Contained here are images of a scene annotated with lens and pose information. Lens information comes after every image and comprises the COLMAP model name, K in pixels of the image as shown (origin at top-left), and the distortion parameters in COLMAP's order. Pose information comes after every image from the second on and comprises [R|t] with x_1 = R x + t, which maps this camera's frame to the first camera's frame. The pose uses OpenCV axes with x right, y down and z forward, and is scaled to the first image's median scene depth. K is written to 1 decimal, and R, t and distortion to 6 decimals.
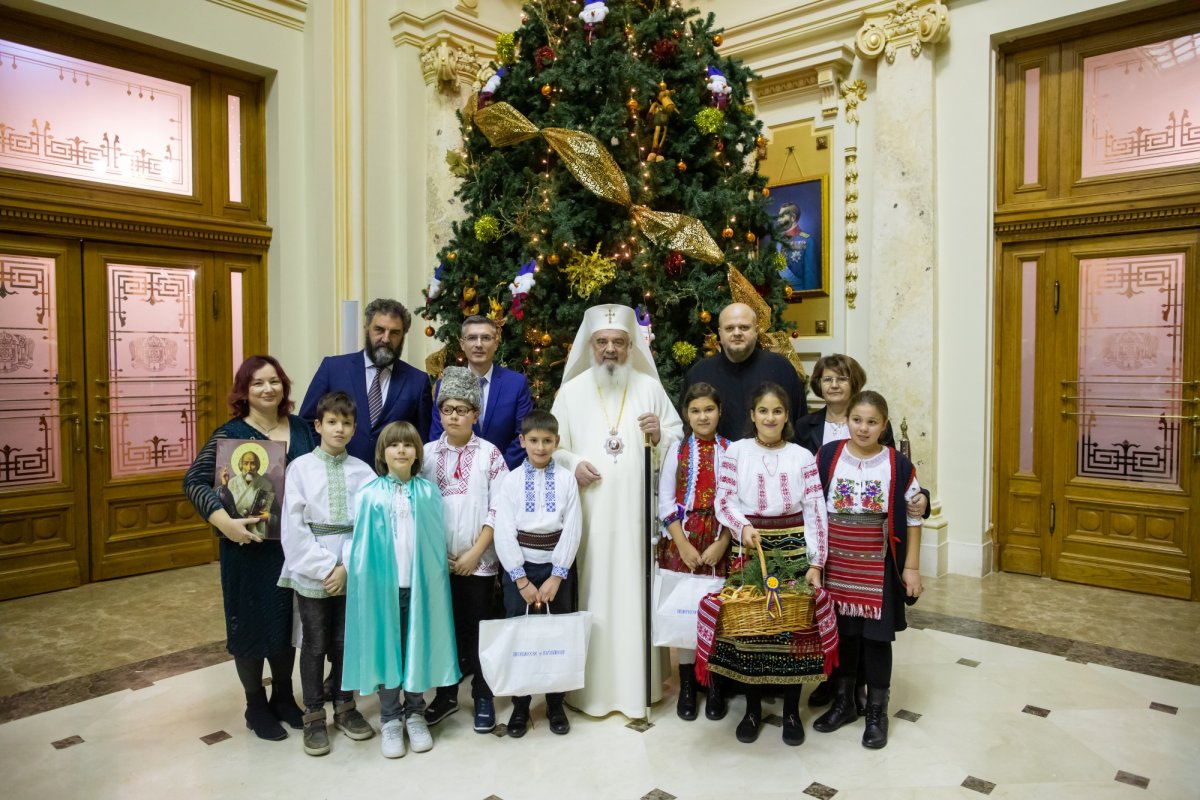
lens RADIAL K [[819.4, 0, 598.8], [0, 819.4, 394.7], [0, 0, 1]] dist [-0.051298, 0.051532]
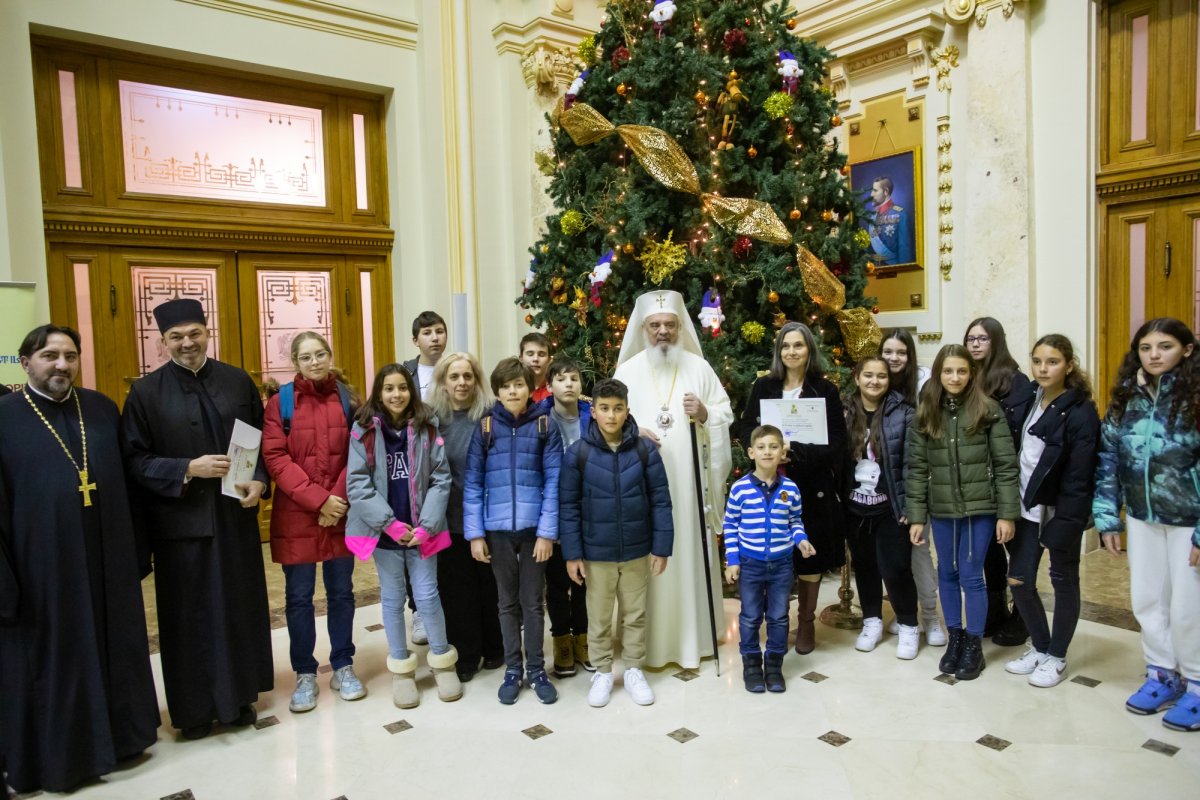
lens RADIAL K [[819.4, 0, 598.8], [0, 819.4, 394.7], [0, 0, 1]] dist [-0.051298, 0.051532]
pose [[0.981593, -0.017836, -0.190149, 0.094443], [0.022578, 0.999485, 0.022801, 0.000131], [0.189644, -0.026675, 0.981490, -0.056328]]
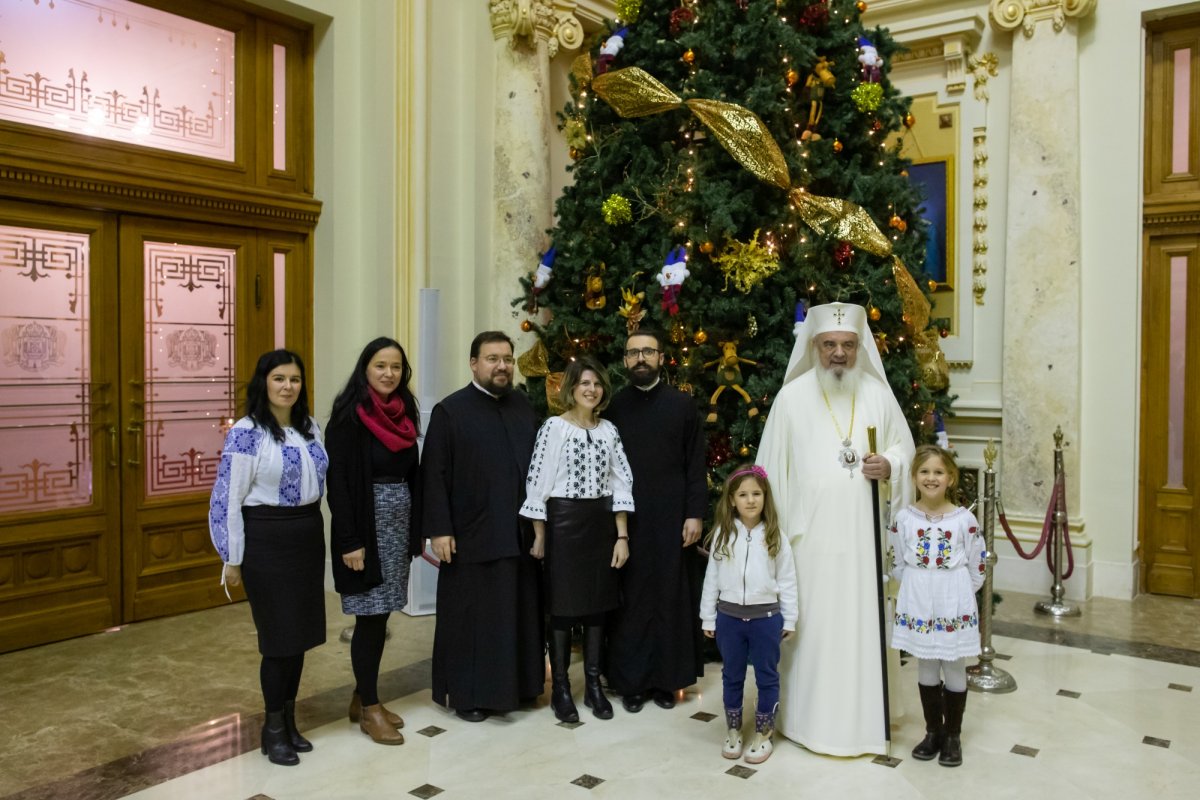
lens RADIAL K [[980.5, 0, 614.1], [0, 980.5, 386.1], [0, 0, 1]] dist [-0.057875, 0.063856]
pose [[0.995700, 0.003410, 0.092573, -0.224711], [-0.002151, 0.999904, -0.013697, -0.000038], [-0.092610, 0.013439, 0.995612, -0.041074]]
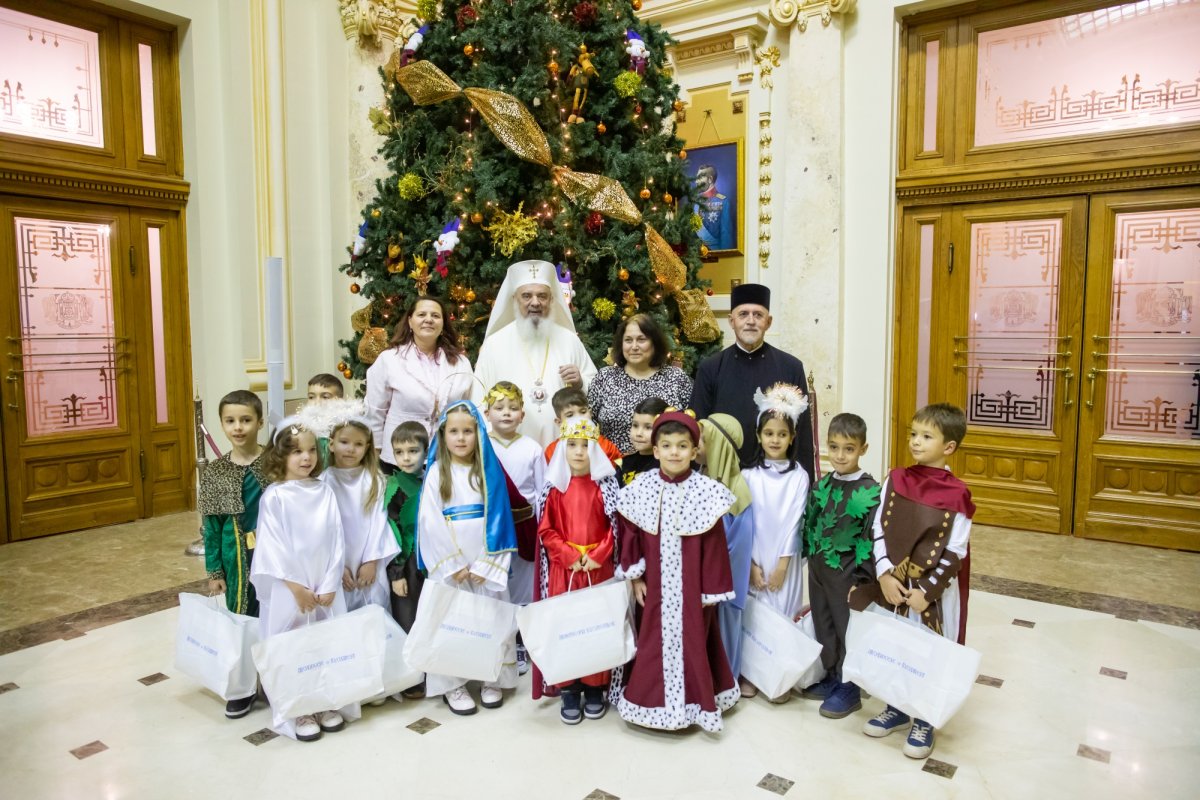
lens RADIAL K [[819.4, 0, 598.8], [0, 819.4, 394.7], [0, 0, 1]] dist [-0.051298, 0.051532]
pose [[0.996149, -0.007646, 0.087341, 0.005200], [0.003351, 0.998783, 0.049207, 0.005742], [-0.087611, -0.048725, 0.994962, -0.040131]]
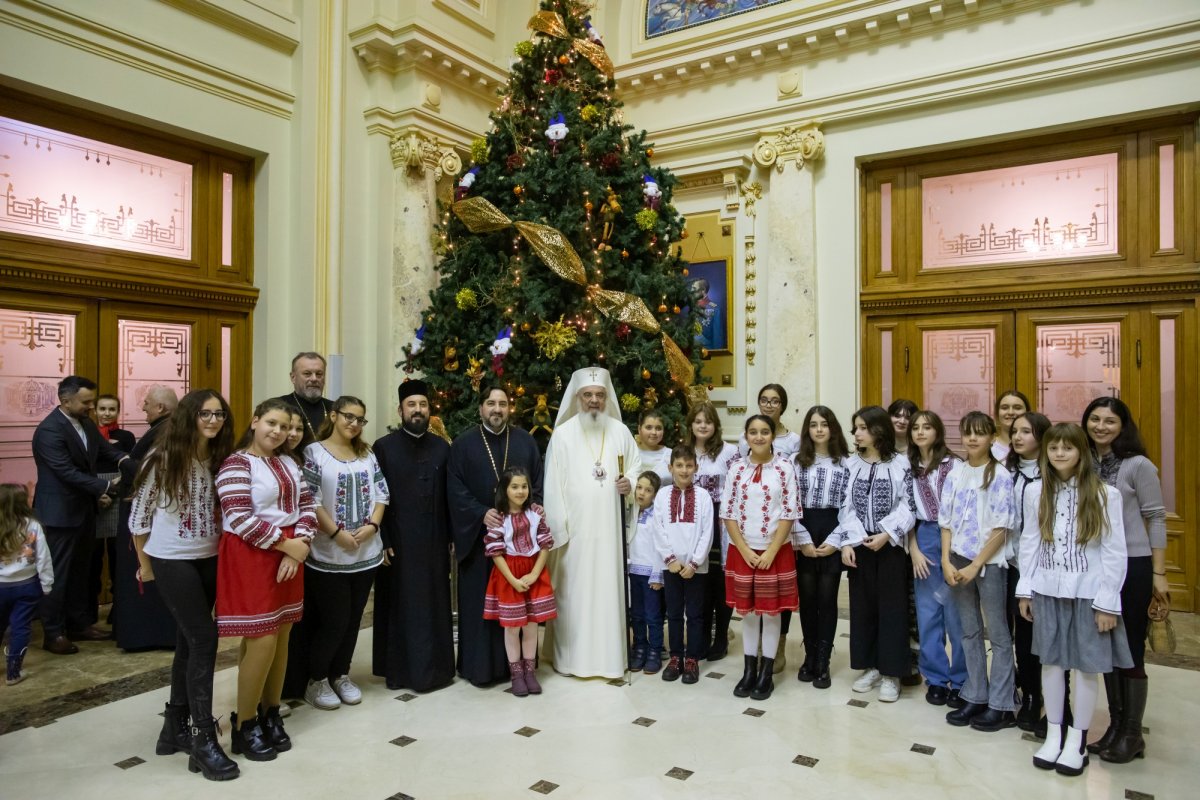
lens RADIAL K [[819.4, 0, 598.8], [0, 819.4, 394.7], [0, 0, 1]] dist [-0.051298, 0.051532]
pose [[0.989688, 0.005723, 0.143127, -0.109475], [0.001344, 0.998786, -0.049232, -0.000856], [-0.143235, 0.048917, 0.988479, -0.216221]]
